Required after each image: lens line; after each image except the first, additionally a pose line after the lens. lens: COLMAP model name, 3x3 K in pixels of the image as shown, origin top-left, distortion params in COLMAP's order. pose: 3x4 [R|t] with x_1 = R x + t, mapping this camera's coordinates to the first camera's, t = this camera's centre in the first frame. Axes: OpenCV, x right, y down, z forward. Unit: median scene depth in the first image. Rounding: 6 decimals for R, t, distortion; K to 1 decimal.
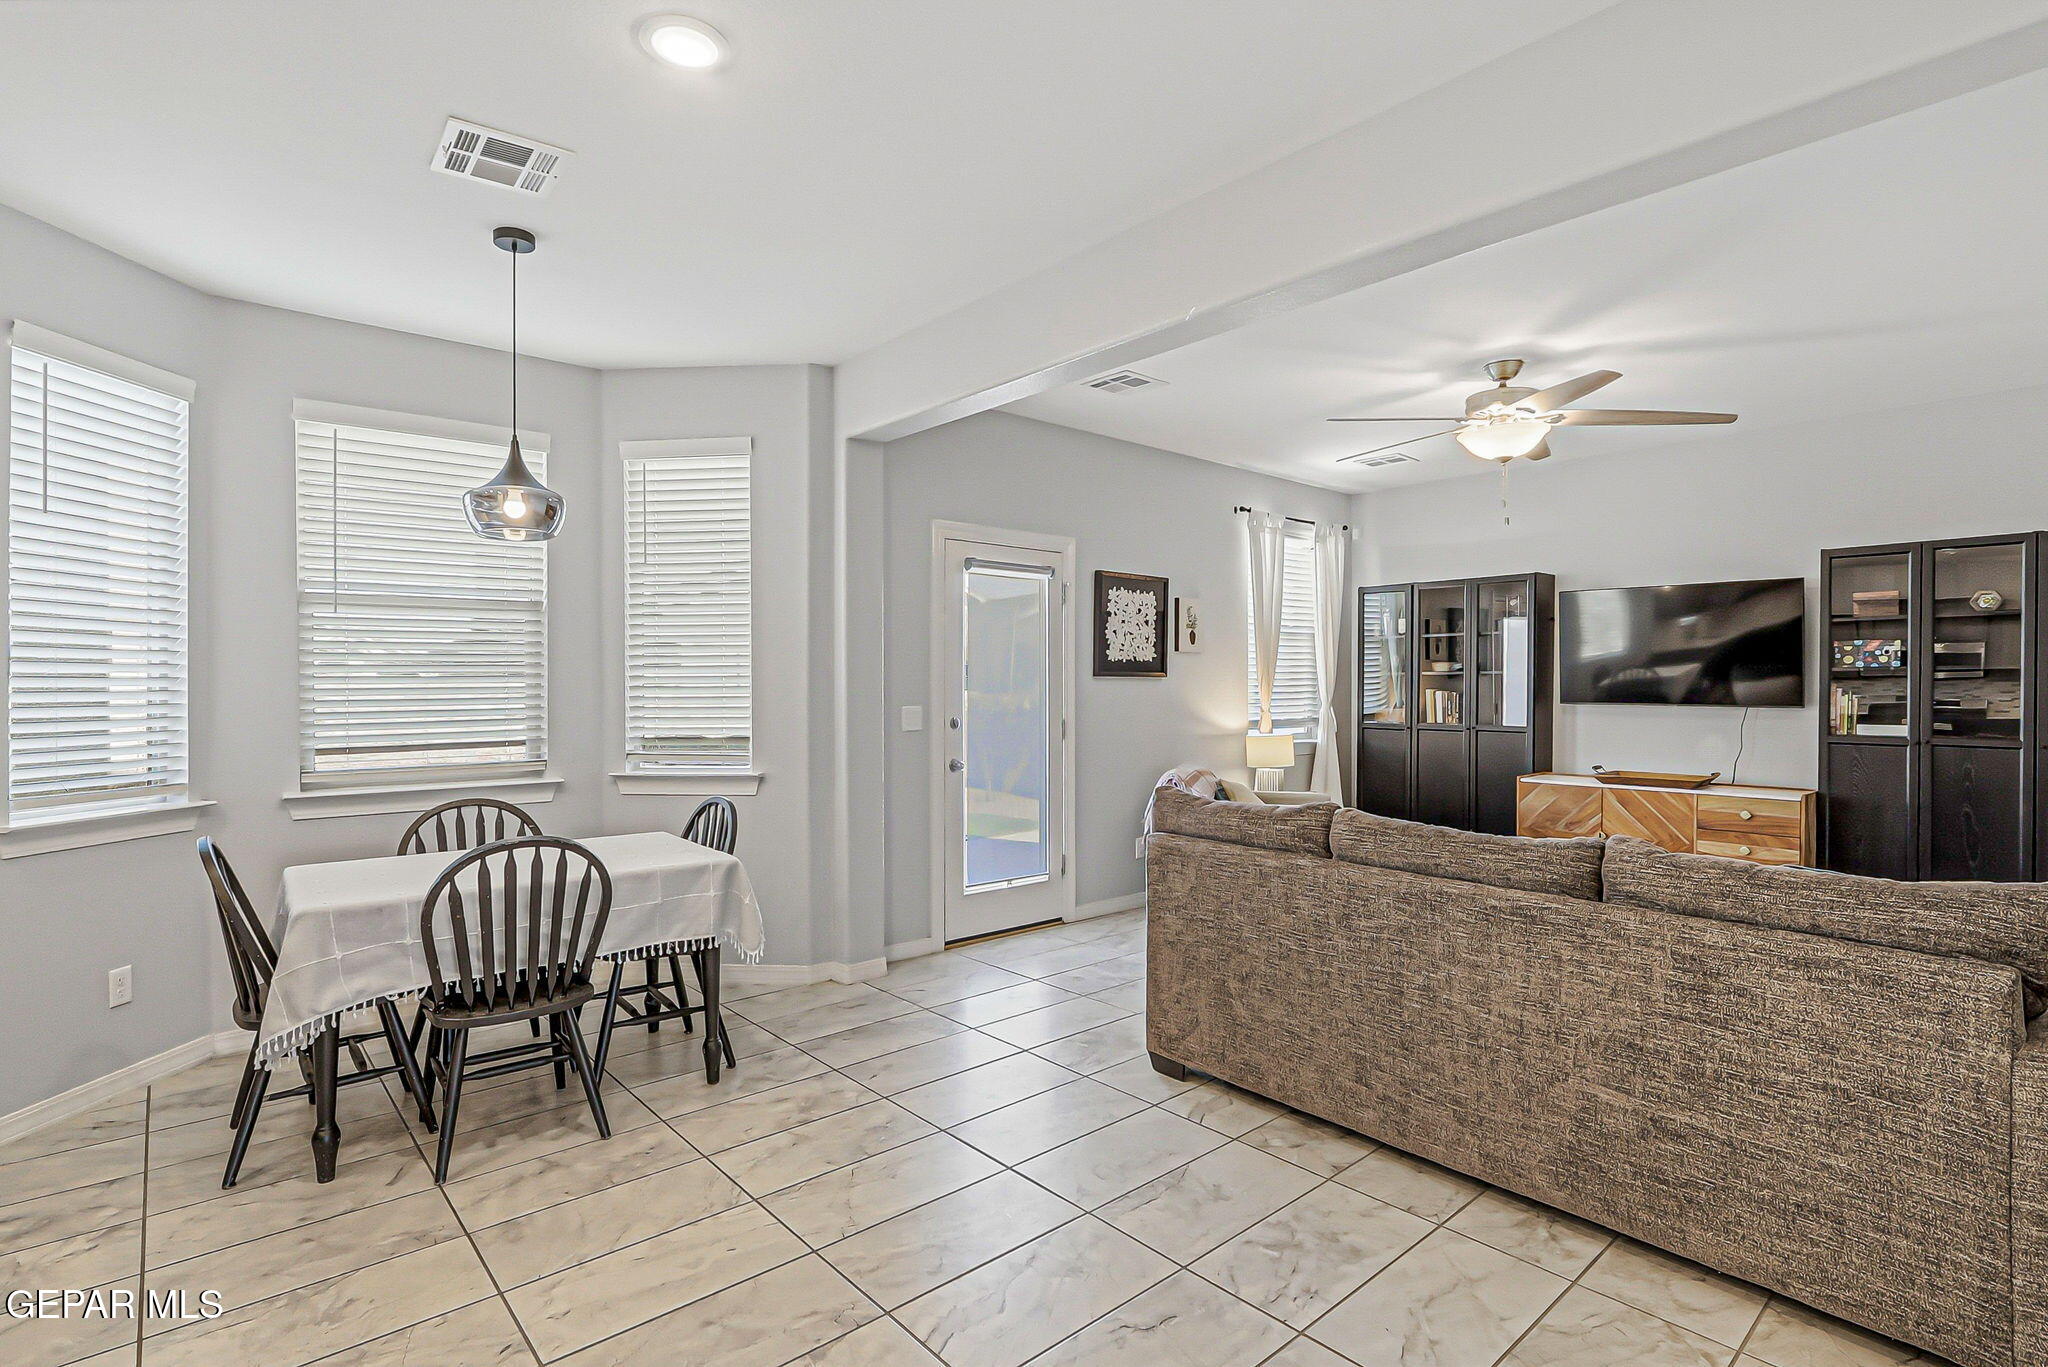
lens RADIAL K [[992.2, 0, 1007.7], [0, 992.2, 684.6], [0, 0, 1]] dist [-0.002262, 0.000172]
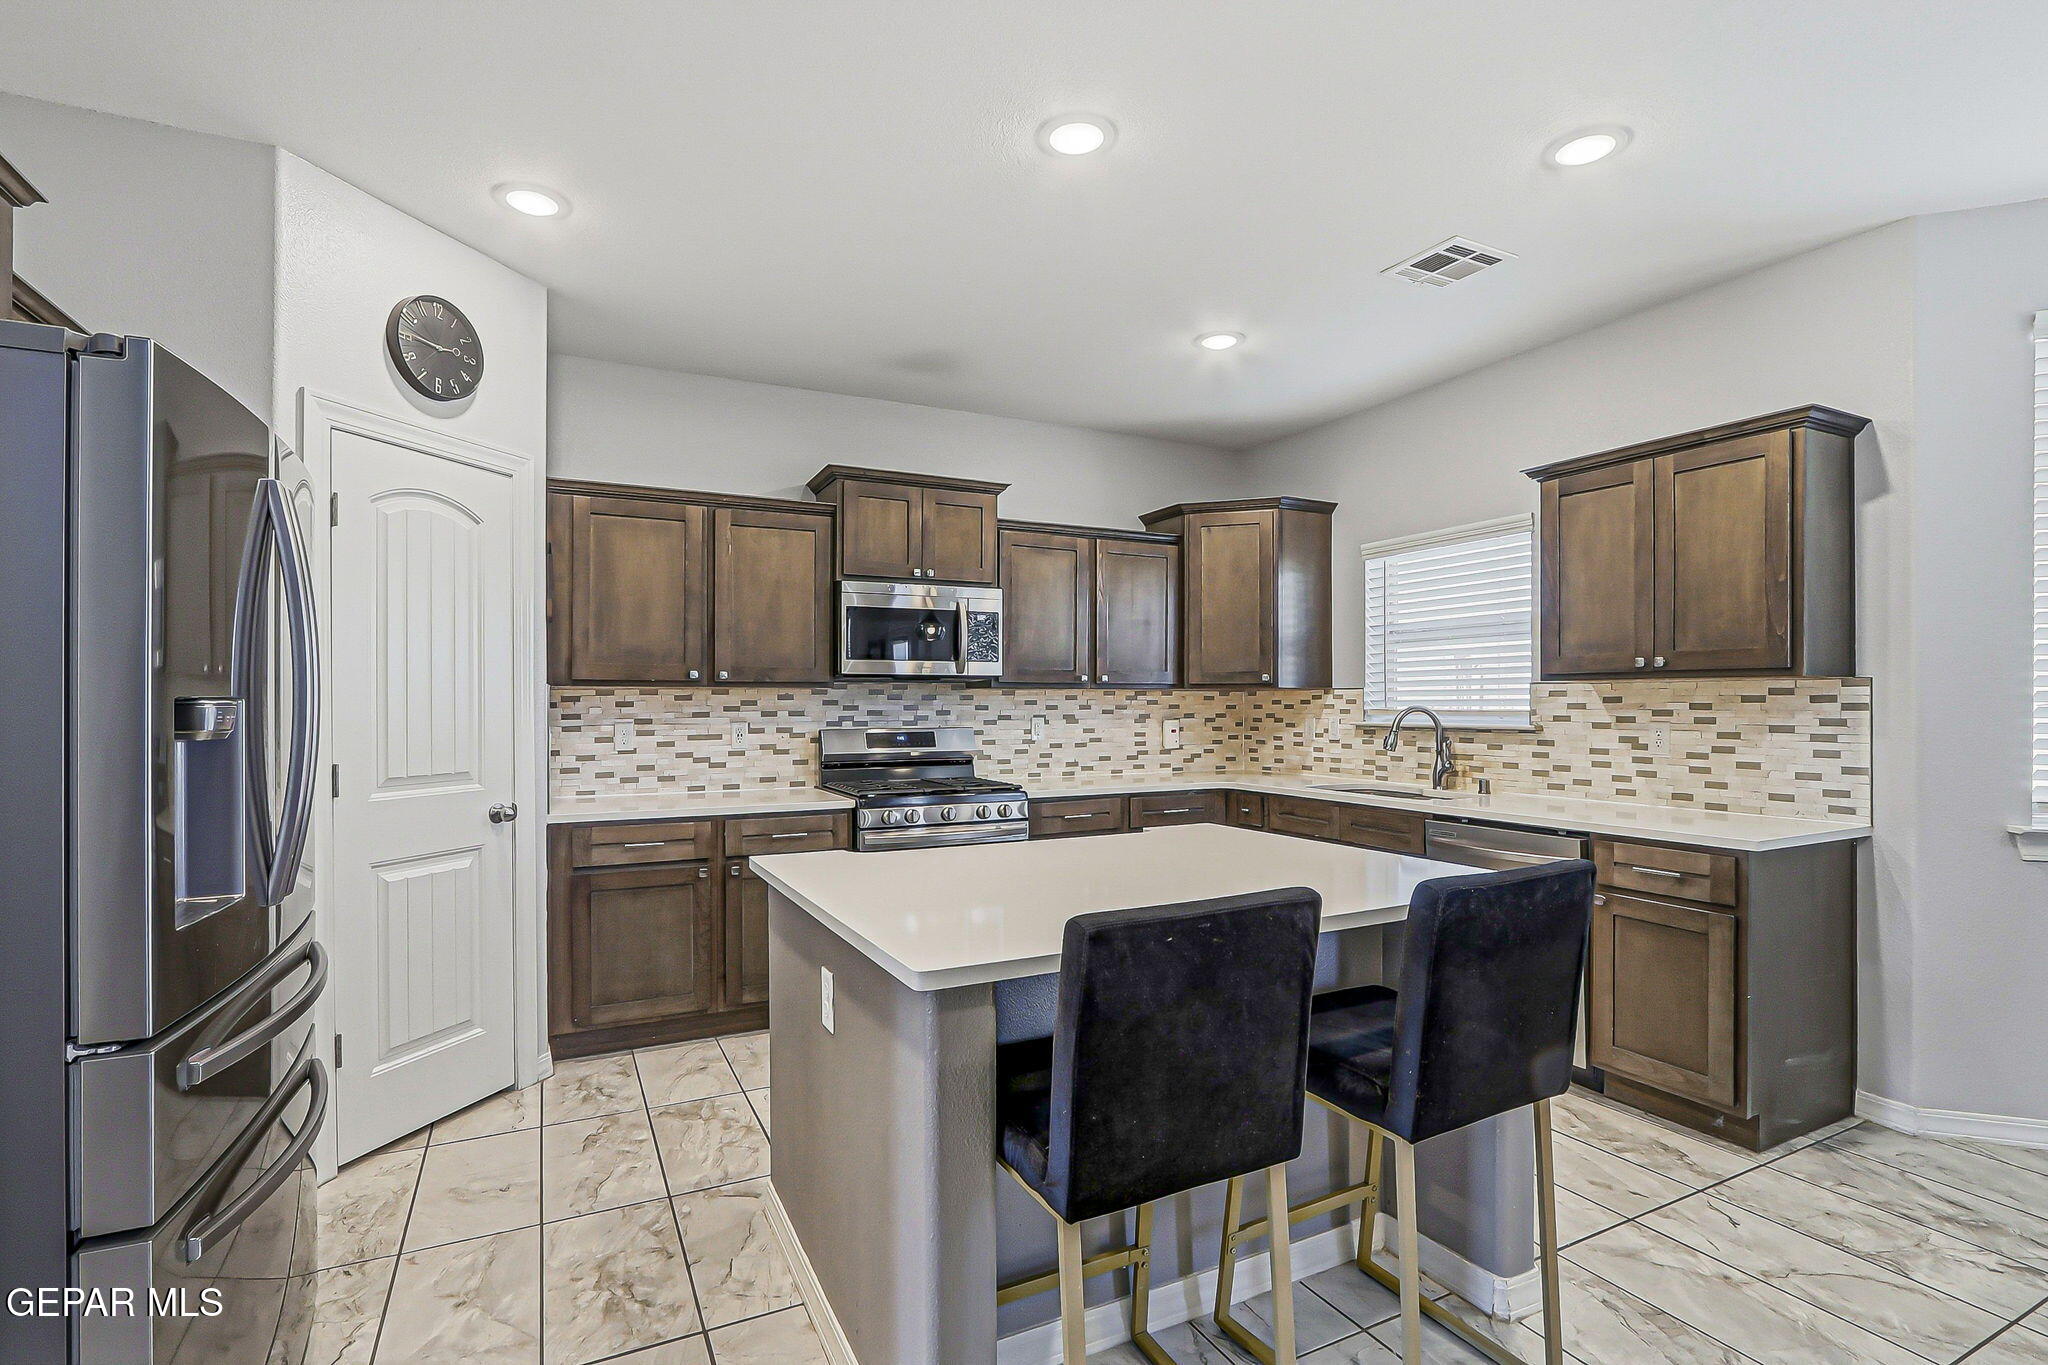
lens RADIAL K [[957.4, 0, 1006.0], [0, 957.4, 702.2], [0, 0, 1]] dist [-0.016851, 0.001101]
pose [[-0.252632, 0.001574, -0.967561, 0.122179], [0.001060, 0.999999, 0.001350, 0.012395], [0.967562, -0.000684, -0.252634, 0.198539]]
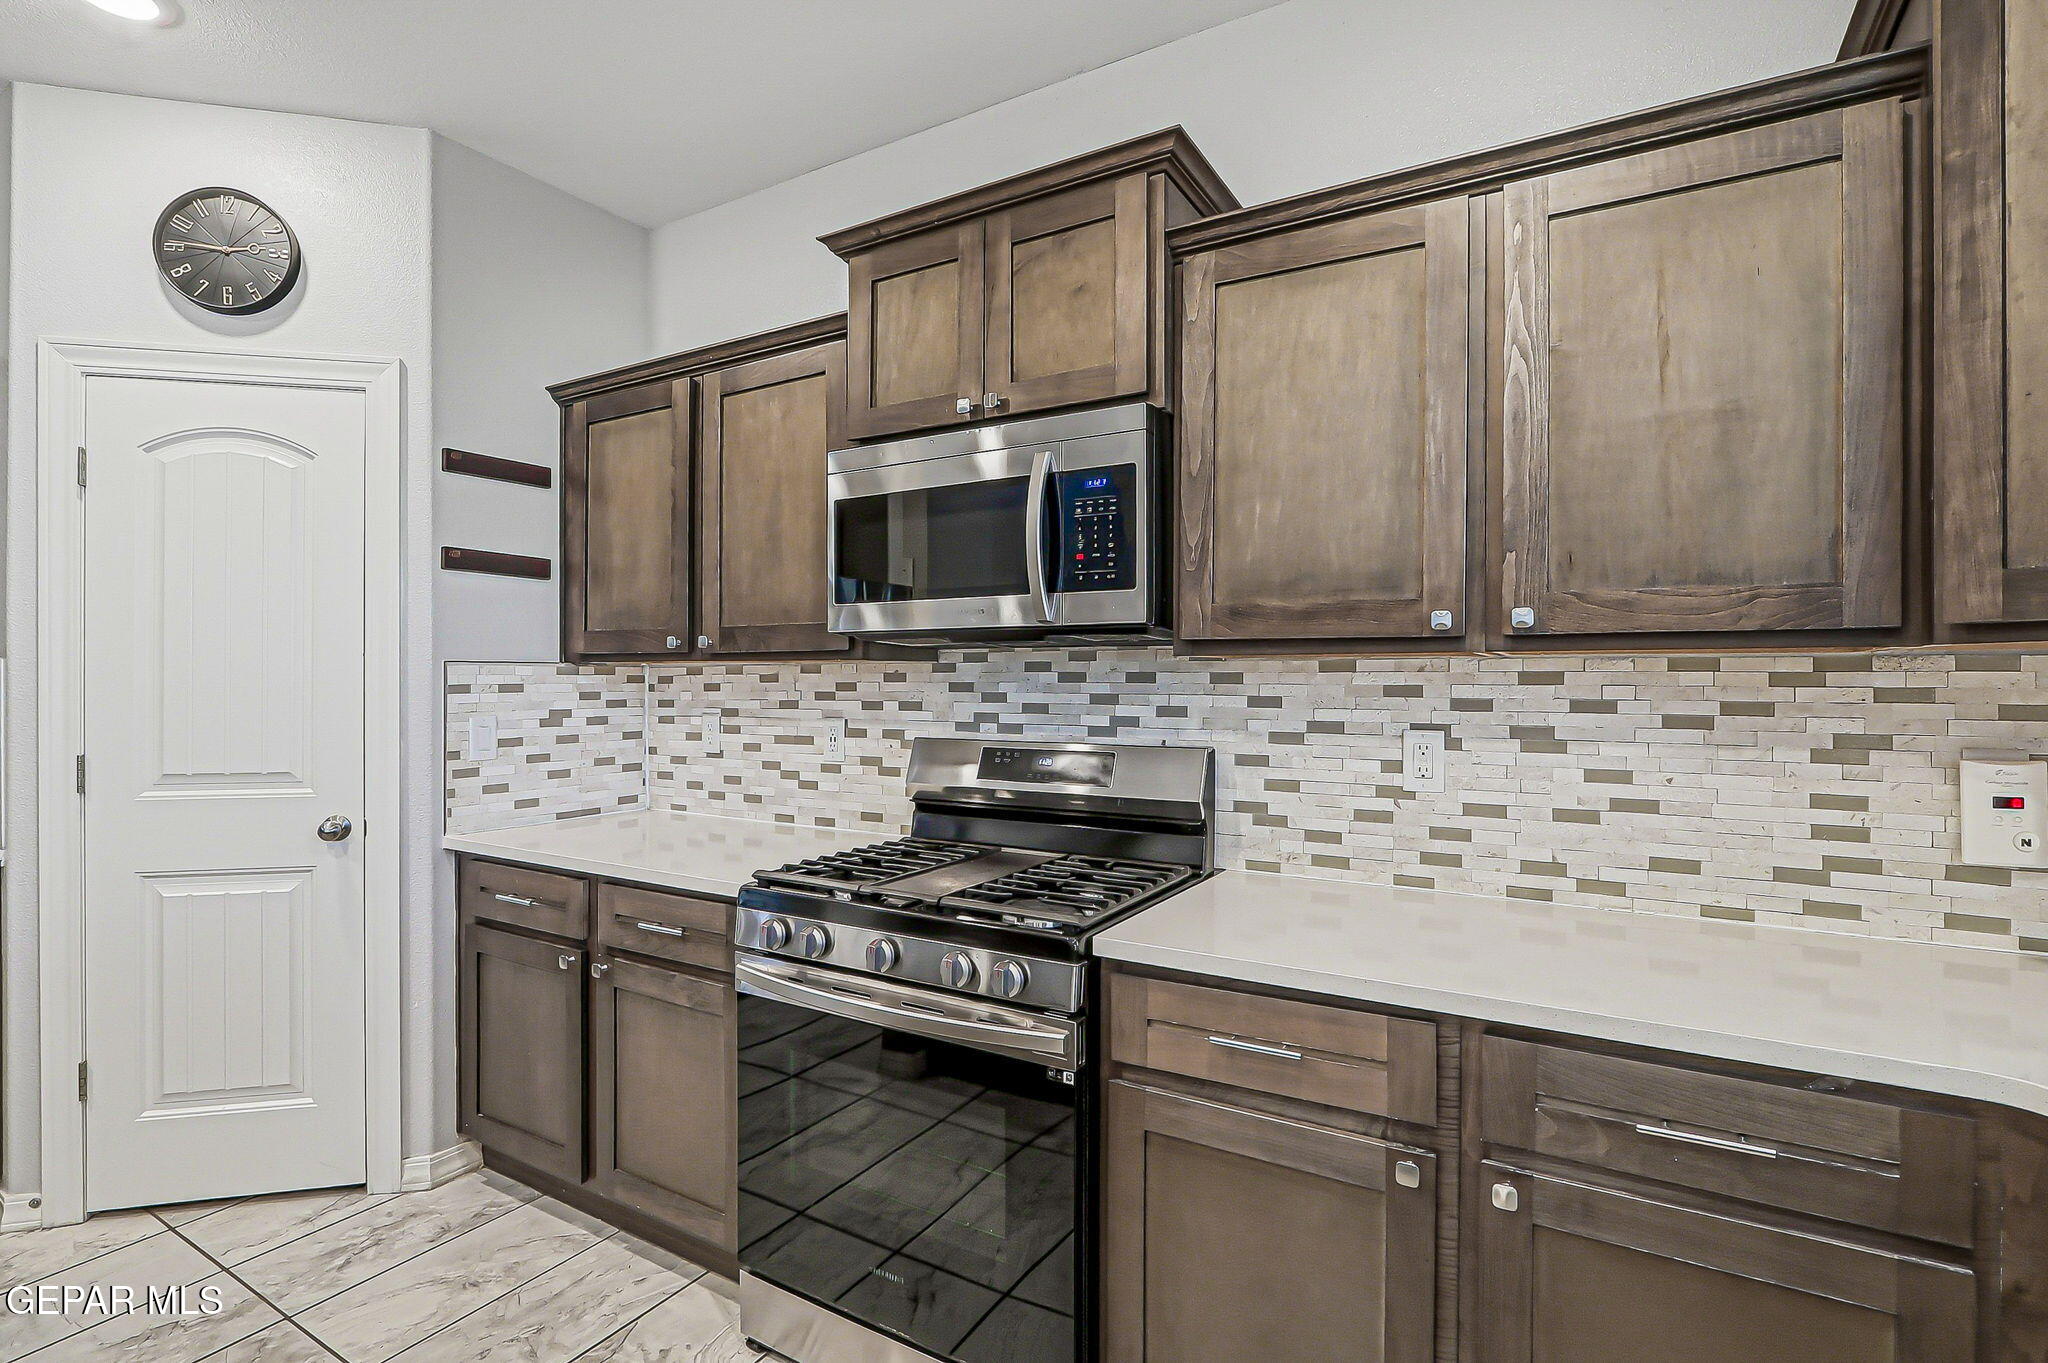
lens RADIAL K [[962.1, 0, 1018.6], [0, 962.1, 677.7], [0, 0, 1]] dist [-0.014928, 0.000328]
pose [[-0.951143, -0.000744, -0.308748, -0.835352], [-0.000625, 1.000000, -0.000484, 0.008056], [0.308749, -0.000267, -0.951144, 0.319022]]
